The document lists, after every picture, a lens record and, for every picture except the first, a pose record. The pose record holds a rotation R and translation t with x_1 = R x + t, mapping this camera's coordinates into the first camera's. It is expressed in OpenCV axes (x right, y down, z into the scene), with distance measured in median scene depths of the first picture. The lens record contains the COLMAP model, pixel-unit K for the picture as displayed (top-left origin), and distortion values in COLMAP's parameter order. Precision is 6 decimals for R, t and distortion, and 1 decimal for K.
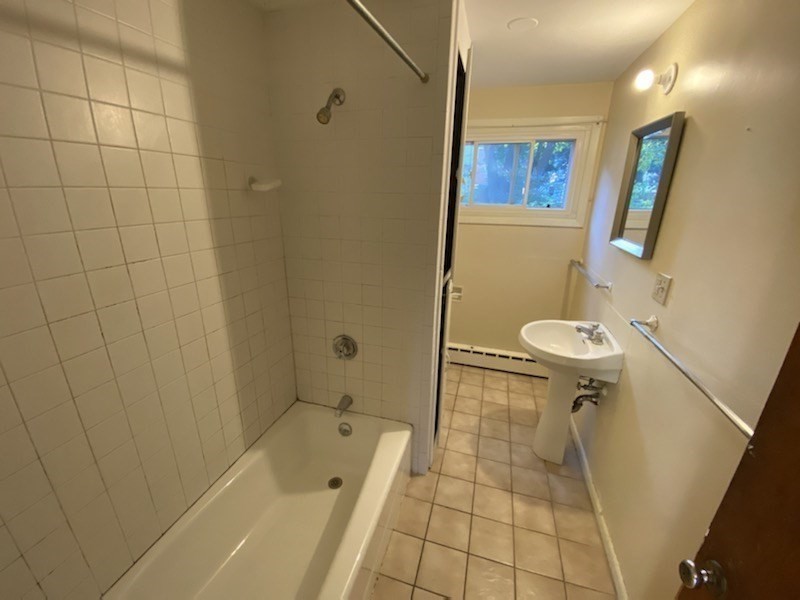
lens RADIAL K [[322.2, 0, 400.6], [0, 322.2, 303.6], [0, 0, 1]] dist [0.002264, 0.000117]
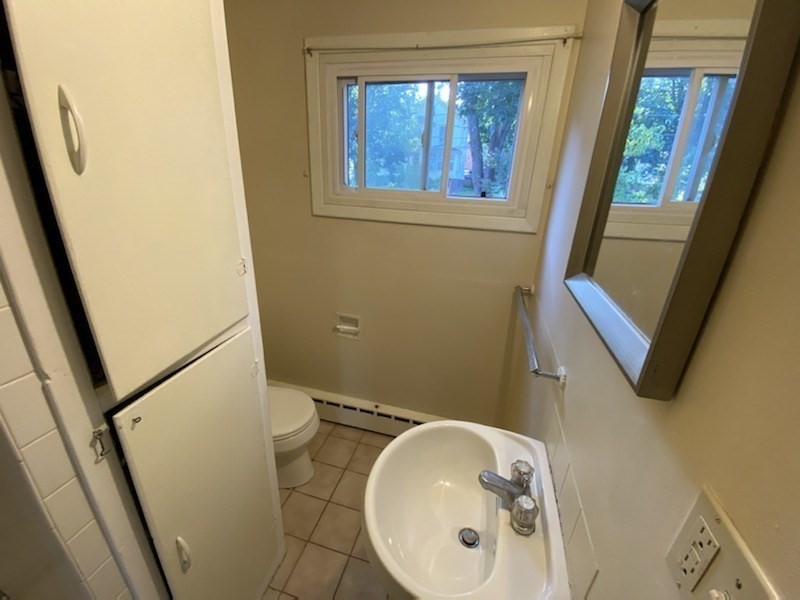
lens RADIAL K [[322.2, 0, 399.4], [0, 322.2, 303.5], [0, 0, 1]] dist [0.002264, 0.000117]
pose [[0.999536, 0.015770, 0.026073, 0.302338], [-0.016795, 0.999075, 0.039598, -0.127197], [-0.025425, -0.040017, 0.998875, 0.415599]]
